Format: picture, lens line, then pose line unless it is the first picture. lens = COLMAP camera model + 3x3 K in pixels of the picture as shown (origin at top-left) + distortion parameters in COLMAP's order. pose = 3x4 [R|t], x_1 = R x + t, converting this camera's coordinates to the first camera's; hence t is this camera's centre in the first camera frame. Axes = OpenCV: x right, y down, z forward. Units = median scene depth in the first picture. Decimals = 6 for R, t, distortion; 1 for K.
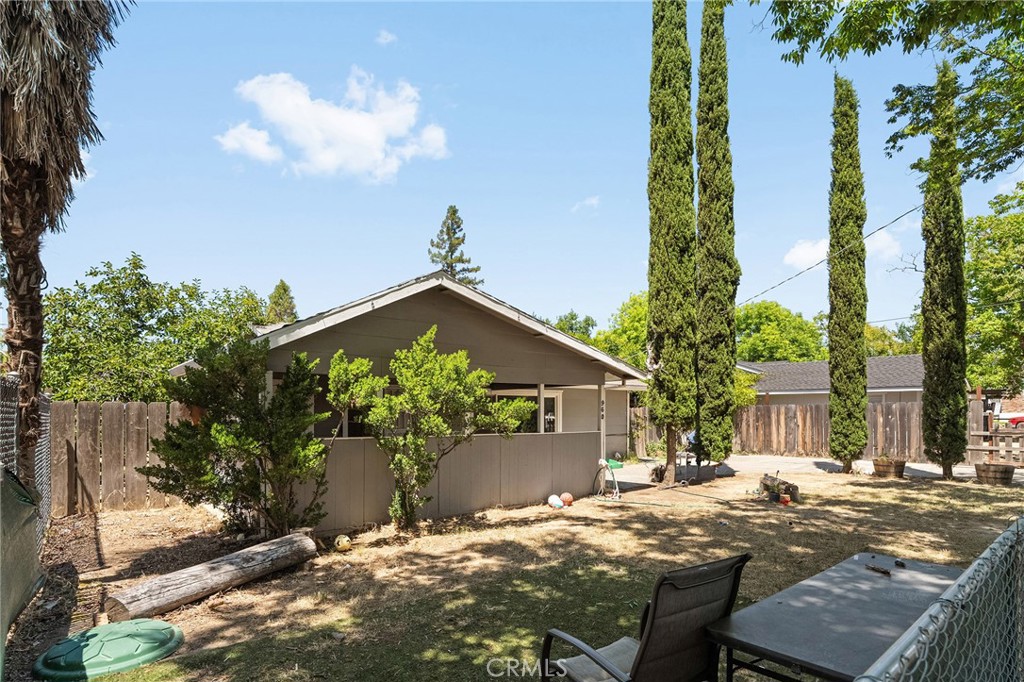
lens RADIAL K [[509.4, 0, 512.0], [0, 509.4, 411.6], [0, 0, 1]] dist [0.001026, 0.000131]
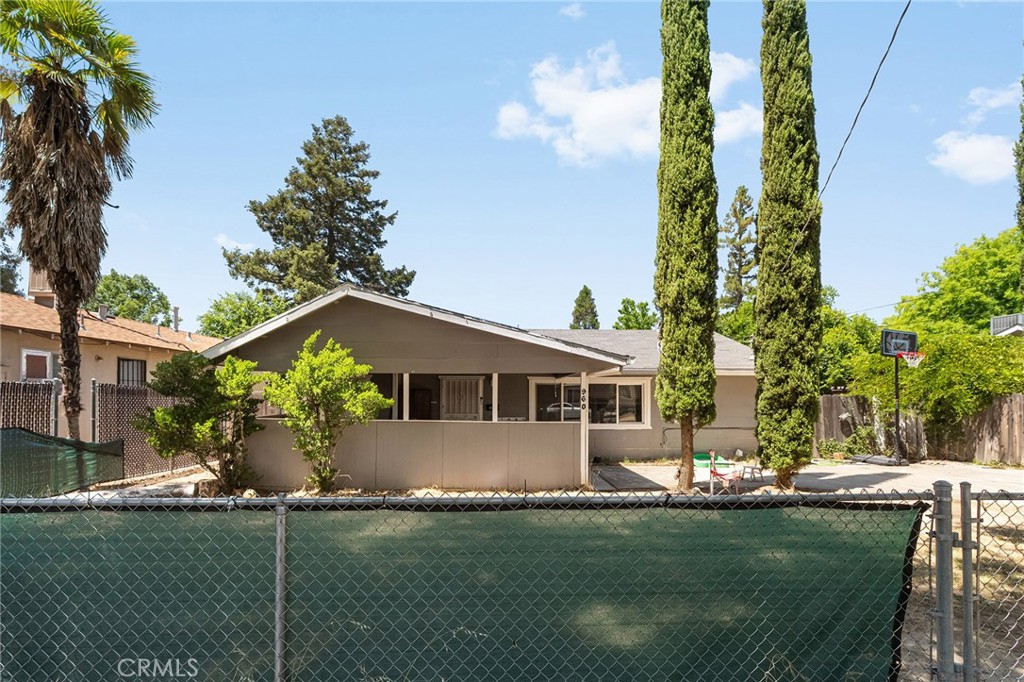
lens RADIAL K [[463.5, 0, 512.2], [0, 463.5, 388.6], [0, 0, 1]] dist [-0.001521, -0.000059]
pose [[0.797938, -0.002089, -0.602736, 0.501684], [-0.006813, 0.999899, -0.012484, -0.009547], [0.602701, 0.014068, 0.797843, 0.217704]]
